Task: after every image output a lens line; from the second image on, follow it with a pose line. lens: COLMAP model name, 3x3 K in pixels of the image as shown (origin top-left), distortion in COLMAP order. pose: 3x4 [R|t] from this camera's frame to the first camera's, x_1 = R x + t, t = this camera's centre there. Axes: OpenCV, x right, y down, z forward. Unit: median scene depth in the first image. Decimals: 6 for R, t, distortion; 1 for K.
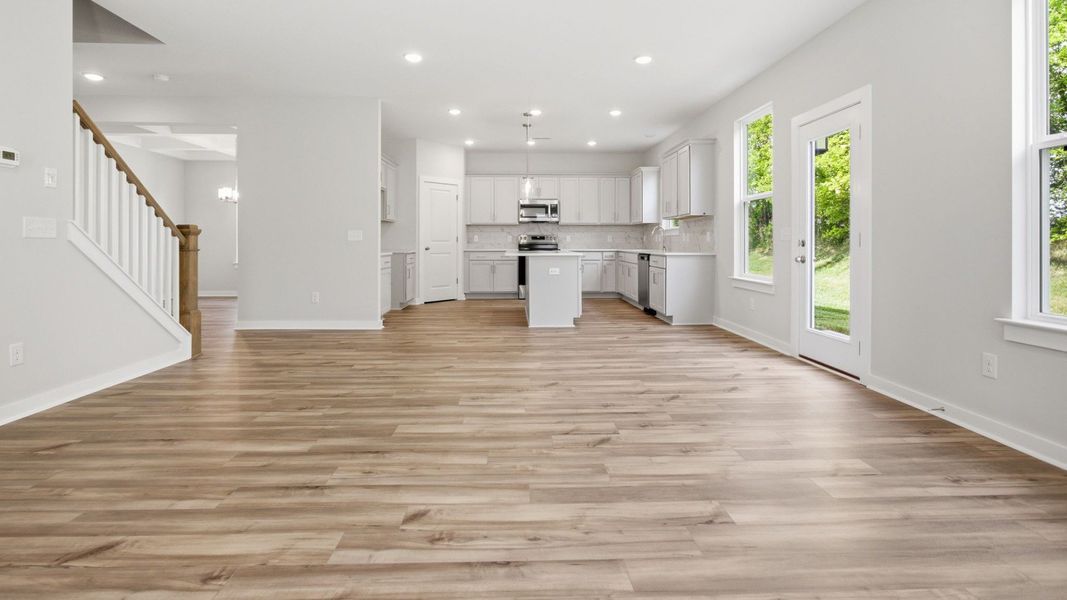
lens RADIAL K [[513.0, 0, 538.1], [0, 513.0, 244.2], [0, 0, 1]] dist [-0.009656, 0.002519]
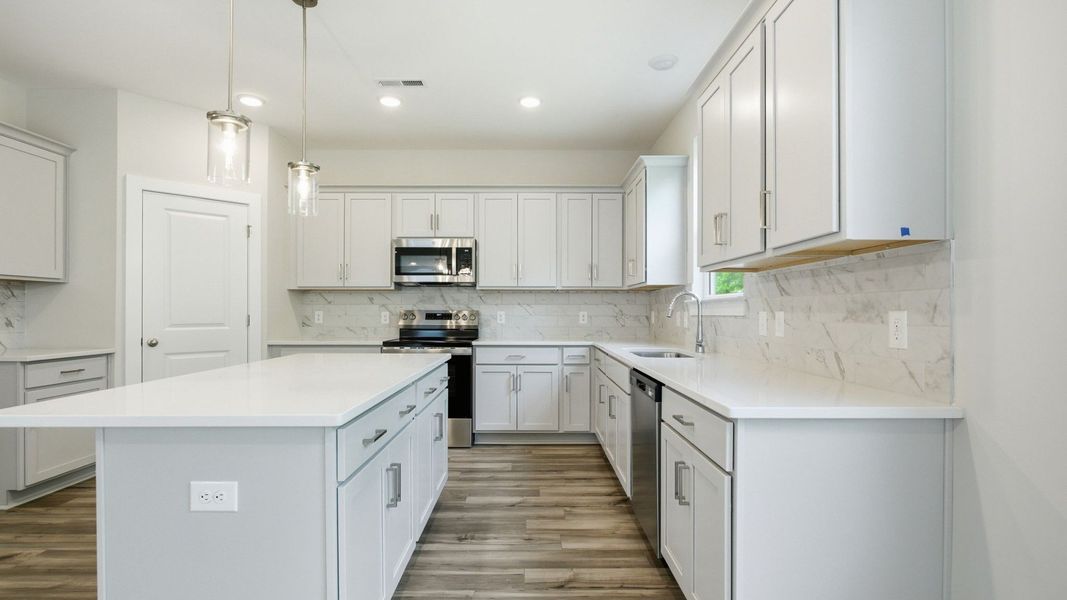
lens RADIAL K [[513.0, 0, 536.8], [0, 513.0, 308.8], [0, 0, 1]] dist [-0.009656, 0.002519]
pose [[0.999555, 0.000411, -0.029834, 0.124849], [-0.000631, 0.999973, -0.007356, -0.017745], [0.029830, 0.007371, 0.999528, 0.568374]]
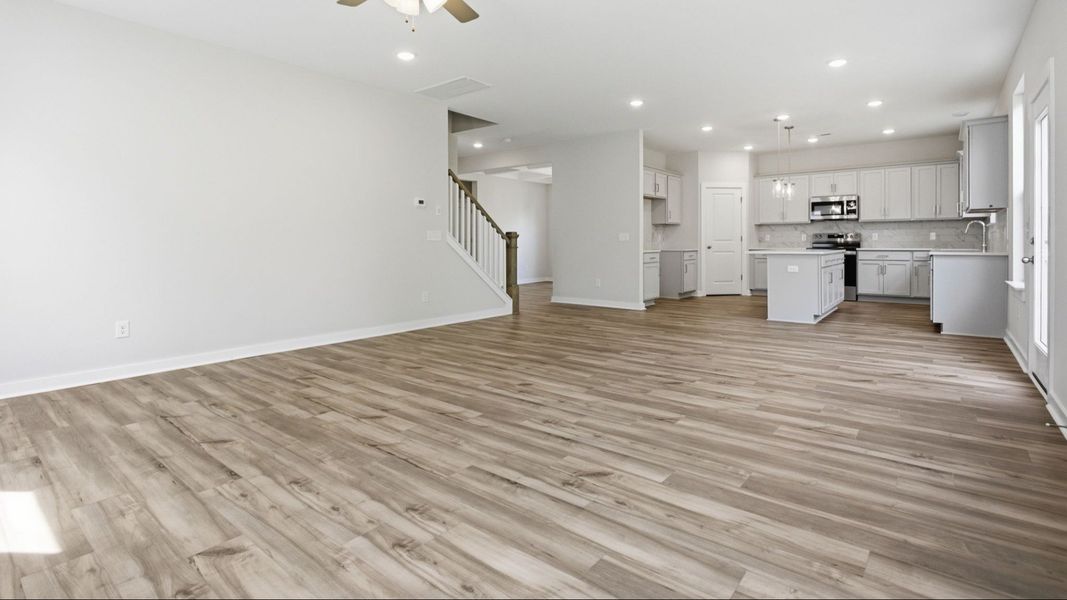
lens RADIAL K [[513.0, 0, 530.8], [0, 513.0, 246.3], [0, 0, 1]] dist [-0.009656, 0.002519]
pose [[0.748822, 0.000199, -0.662772, 0.231706], [0.003286, 0.999987, 0.004012, 0.000616], [0.662764, -0.005182, 0.748811, -0.095186]]
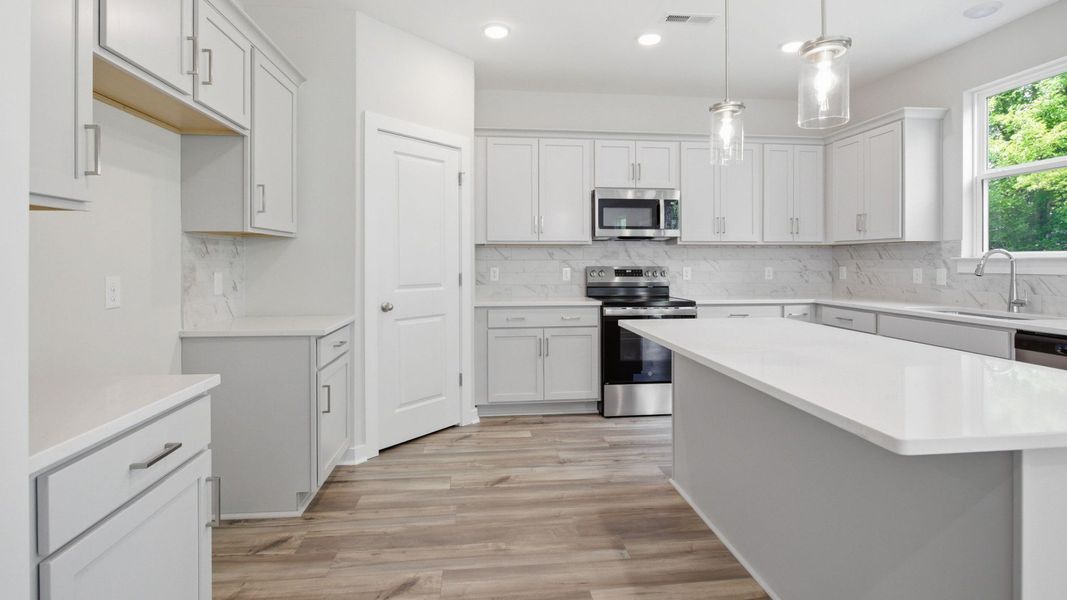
lens RADIAL K [[513.0, 0, 539.2], [0, 513.0, 262.4], [0, 0, 1]] dist [-0.009656, 0.002519]
pose [[0.997273, -0.001594, 0.073778, -0.130822], [0.001620, 0.999999, -0.000297, -0.024399], [-0.073777, 0.000416, 0.997275, 0.610937]]
